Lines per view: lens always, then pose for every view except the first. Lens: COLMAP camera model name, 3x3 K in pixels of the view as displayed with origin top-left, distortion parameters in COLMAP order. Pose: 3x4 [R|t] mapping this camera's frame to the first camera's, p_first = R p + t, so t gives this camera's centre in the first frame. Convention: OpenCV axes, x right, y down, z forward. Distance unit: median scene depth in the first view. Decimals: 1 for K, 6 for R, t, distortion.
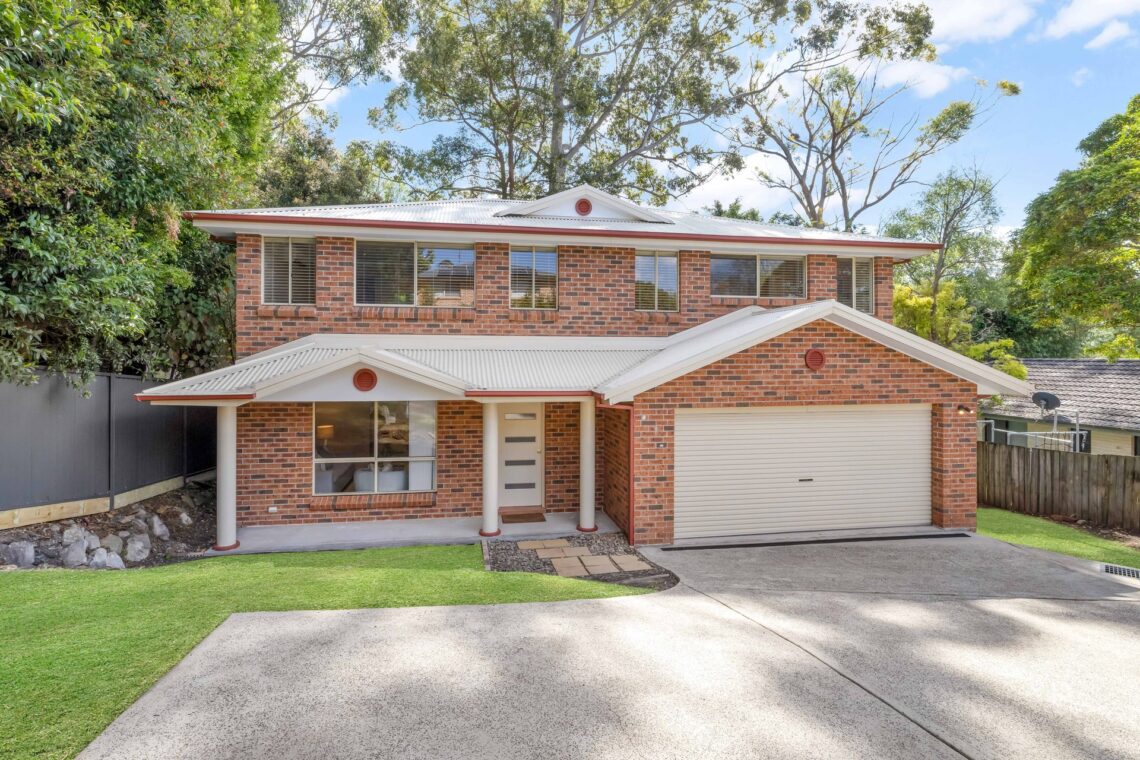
lens RADIAL K [[499.6, 0, 570.2], [0, 499.6, 373.7], [0, 0, 1]] dist [-0.000146, -0.000024]
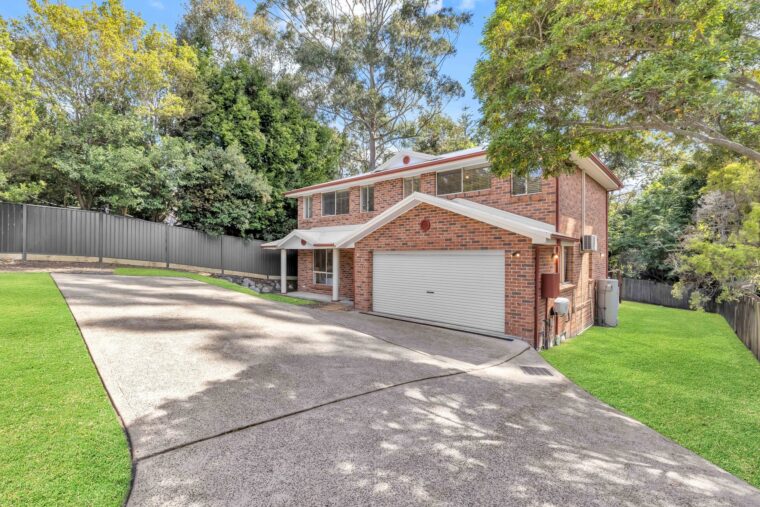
lens RADIAL K [[325.1, 0, 375.6], [0, 325.1, 248.9], [0, 0, 1]] dist [-0.000441, -0.000010]
pose [[0.652032, -0.000732, -0.758191, 1.281410], [-0.005127, 0.999972, -0.005374, 0.065794], [0.758174, 0.007391, 0.652010, 0.082688]]
